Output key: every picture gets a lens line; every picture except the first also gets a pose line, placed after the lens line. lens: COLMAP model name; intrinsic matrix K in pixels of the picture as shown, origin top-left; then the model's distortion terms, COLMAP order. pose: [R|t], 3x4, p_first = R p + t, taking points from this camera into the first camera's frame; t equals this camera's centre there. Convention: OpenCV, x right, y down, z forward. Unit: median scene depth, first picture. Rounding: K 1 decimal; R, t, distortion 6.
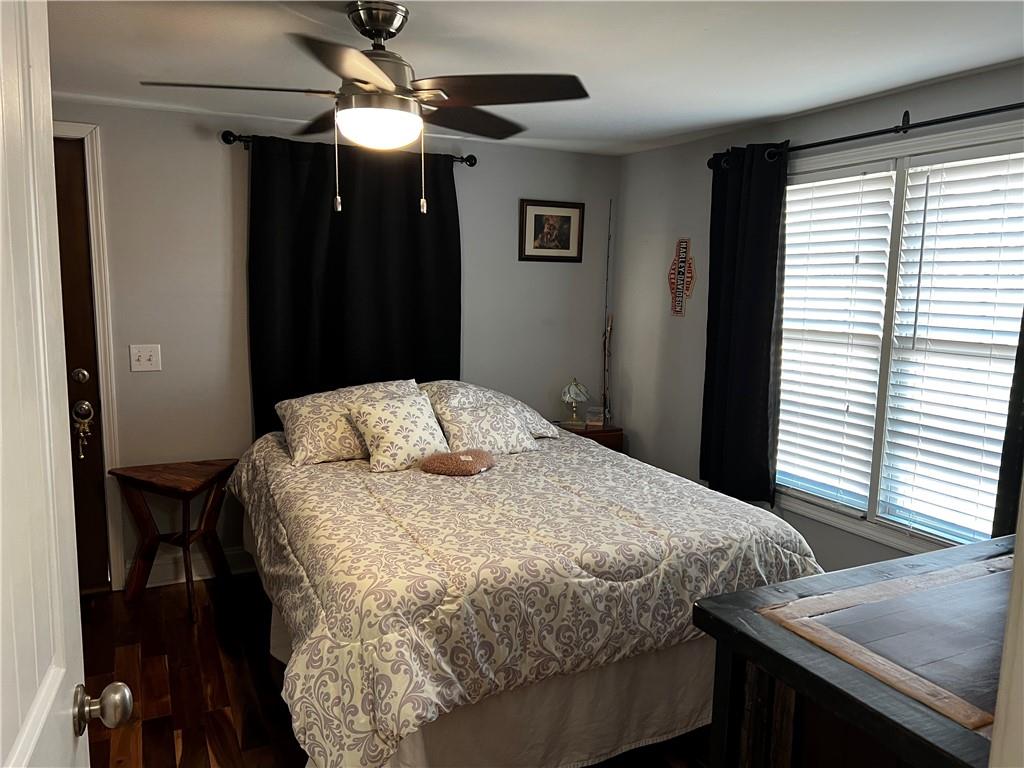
lens RADIAL K [[766.5, 0, 518.8], [0, 766.5, 386.0], [0, 0, 1]] dist [0.078808, -0.120787]
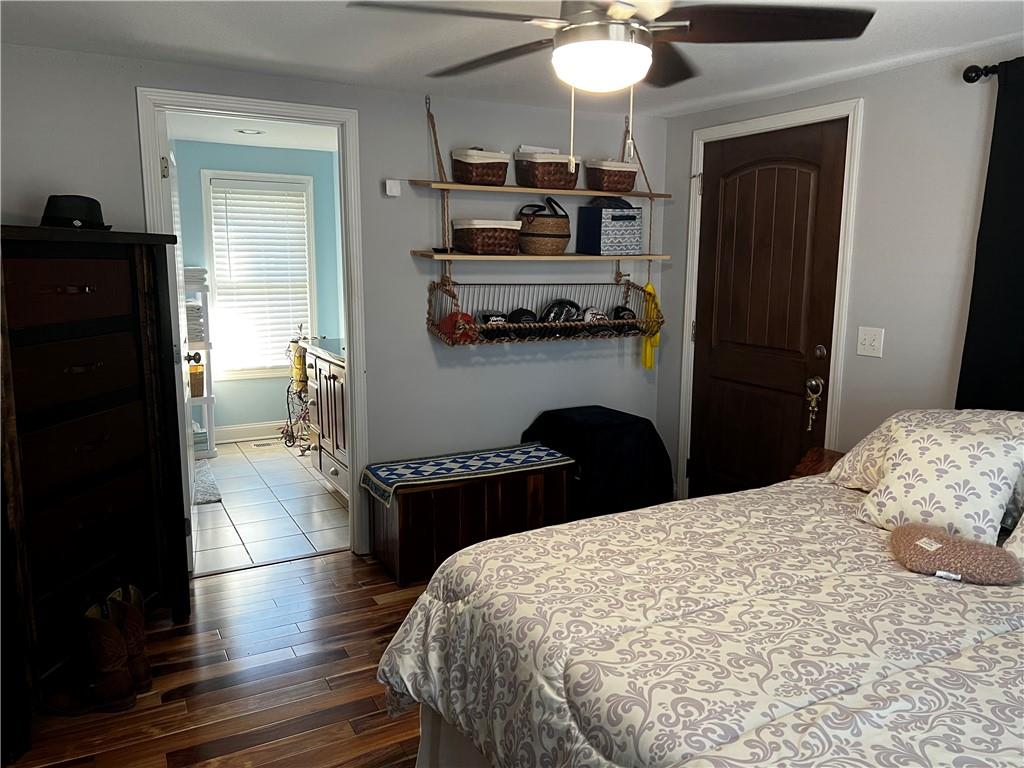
lens RADIAL K [[766.5, 0, 518.8], [0, 766.5, 386.0], [0, 0, 1]] dist [0.078808, -0.120787]
pose [[0.055815, 0.155044, -0.986330, 0.595177], [-0.144953, 0.978662, 0.145636, -0.082750], [0.987863, 0.134843, 0.077098, 0.754741]]
